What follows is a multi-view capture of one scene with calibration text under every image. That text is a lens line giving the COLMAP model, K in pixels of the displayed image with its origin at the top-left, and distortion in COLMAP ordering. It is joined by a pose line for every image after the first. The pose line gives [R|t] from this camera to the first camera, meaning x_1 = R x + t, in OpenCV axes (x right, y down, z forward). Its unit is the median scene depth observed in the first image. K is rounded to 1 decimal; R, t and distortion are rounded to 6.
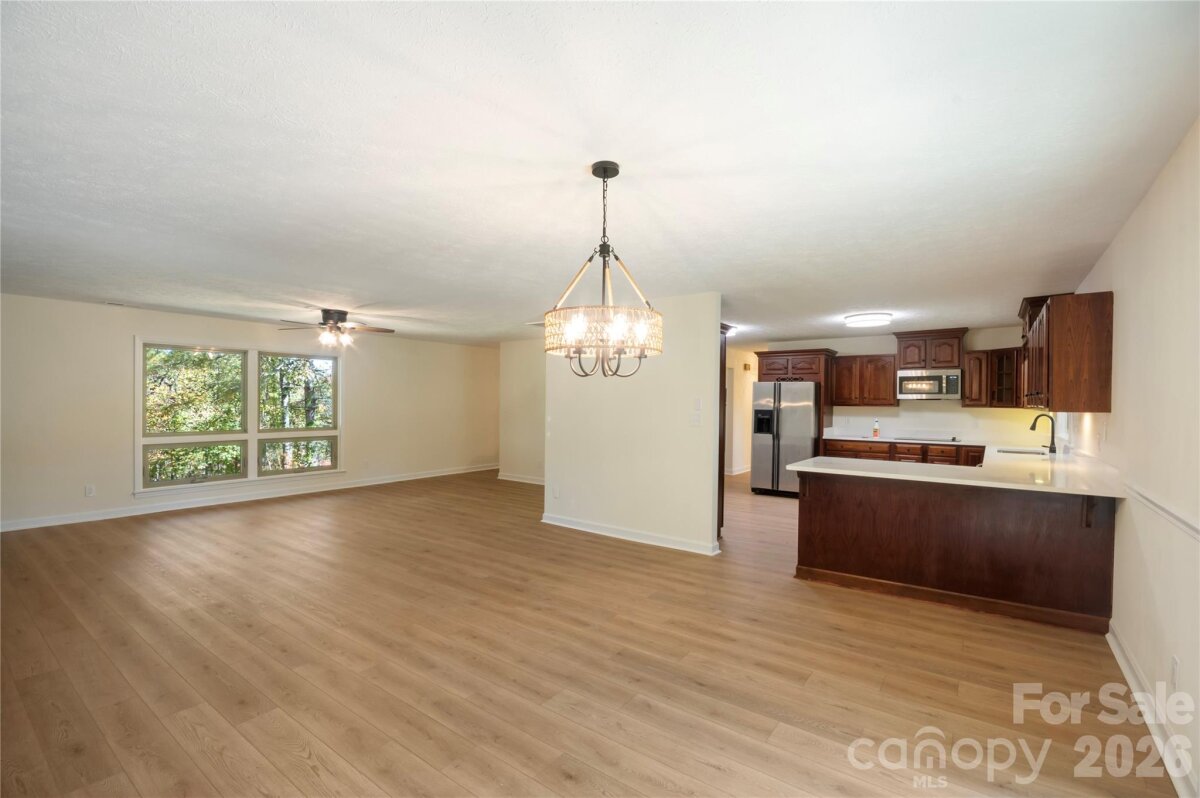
lens RADIAL K [[523.2, 0, 609.3], [0, 523.2, 407.7], [0, 0, 1]] dist [0.000299, -0.000004]
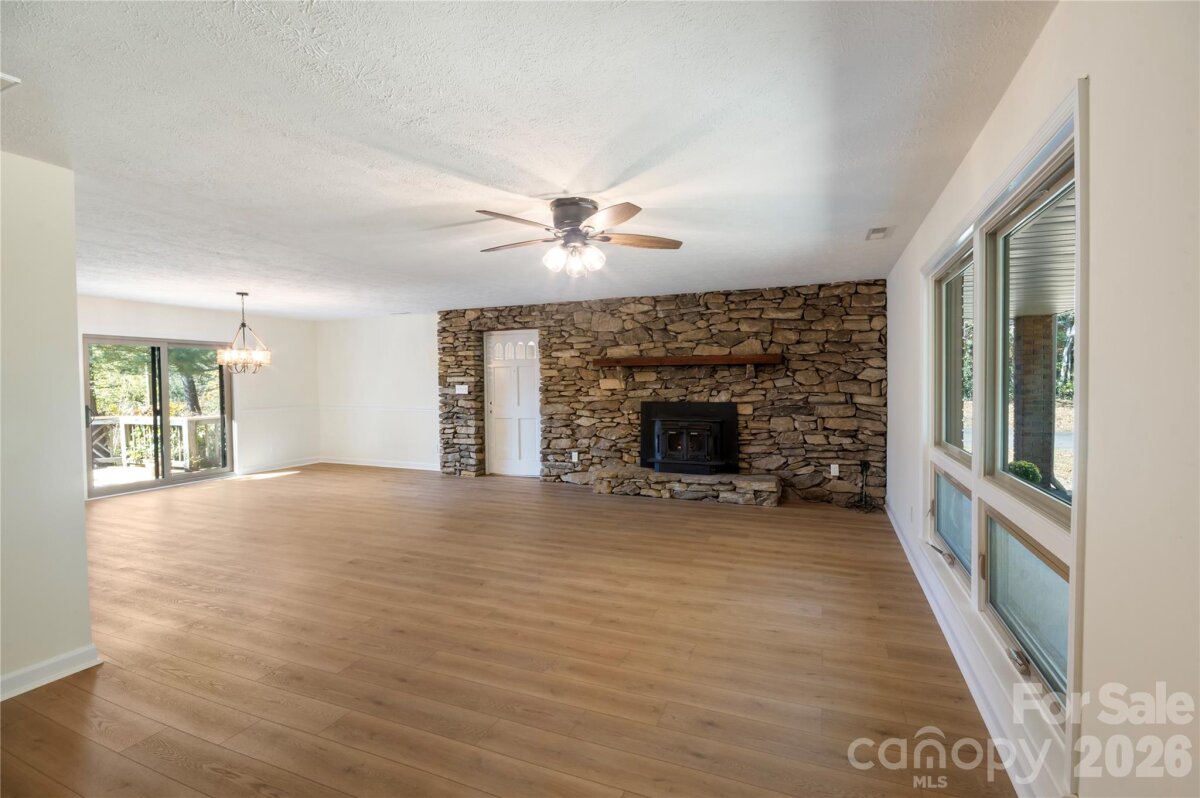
lens RADIAL K [[536.7, 0, 600.0], [0, 536.7, 399.0], [0, 0, 1]] dist [-0.000991, 0.000007]
pose [[-0.974181, 0.004753, -0.225720, -0.736883], [-0.004200, 0.999224, 0.039170, -0.029557], [0.225731, 0.039106, -0.973404, 2.609947]]
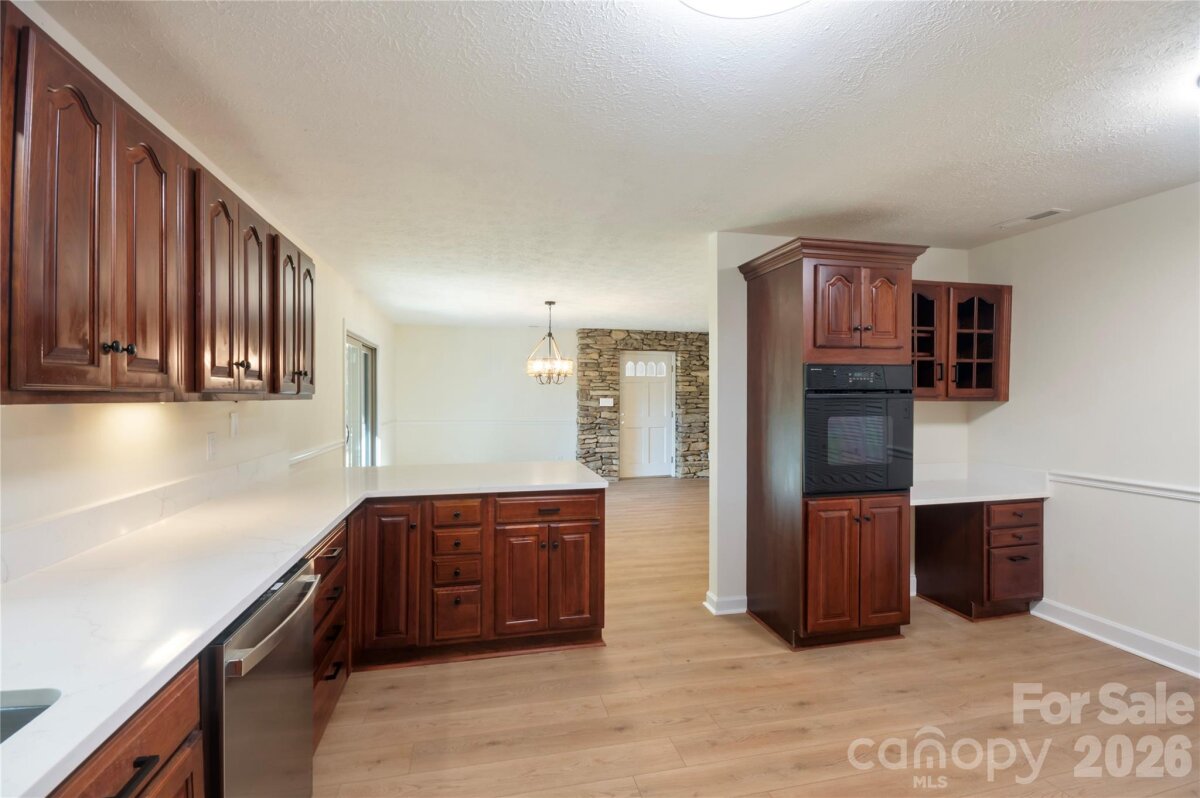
lens RADIAL K [[536.7, 0, 600.0], [0, 536.7, 399.0], [0, 0, 1]] dist [-0.000991, 0.000007]
pose [[-0.659207, -0.008750, -0.751910, 1.165914], [-0.015185, 0.999883, 0.001677, 0.002631], [0.751808, 0.012523, -0.659263, 1.894354]]
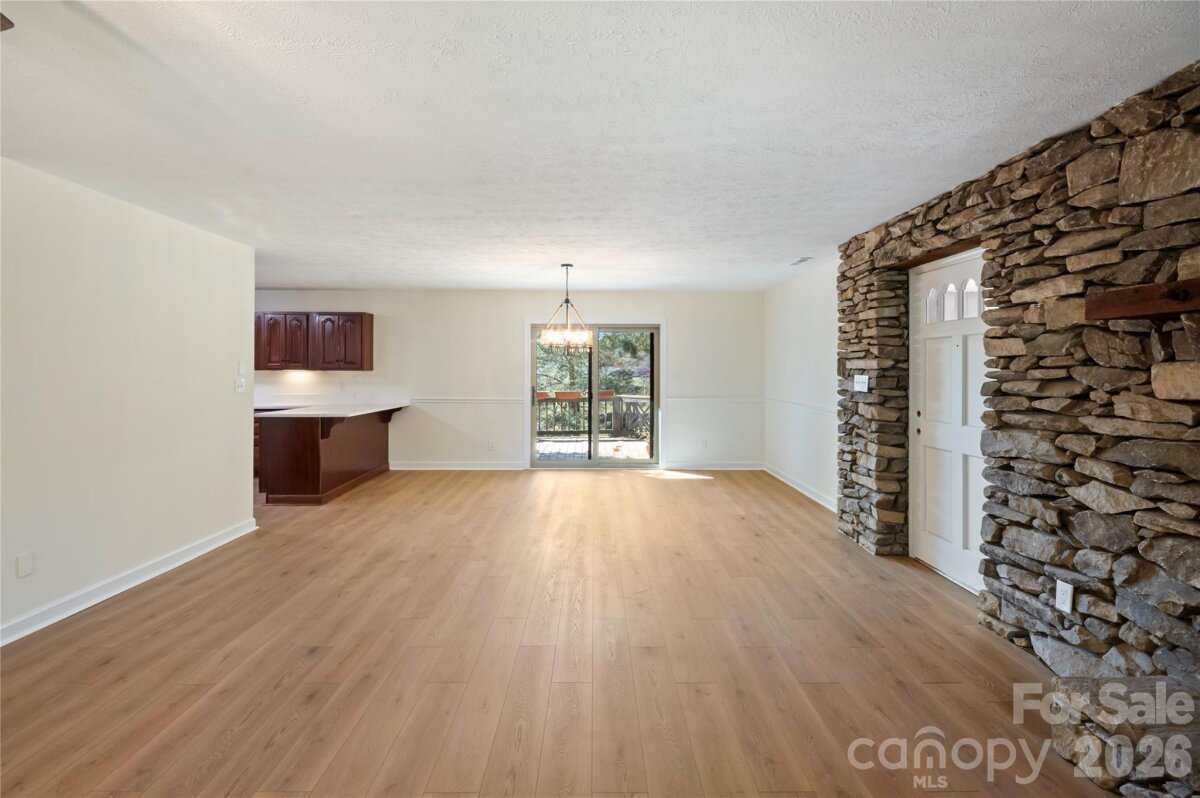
lens RADIAL K [[544.1, 0, 600.7], [0, 544.1, 367.7], [0, 0, 1]] dist [-0.002314, -0.001023]
pose [[-0.593393, -0.011690, 0.804828, -1.306006], [-0.004584, 0.999927, 0.011145, -0.024340], [-0.804900, 0.002924, -0.593404, 1.490211]]
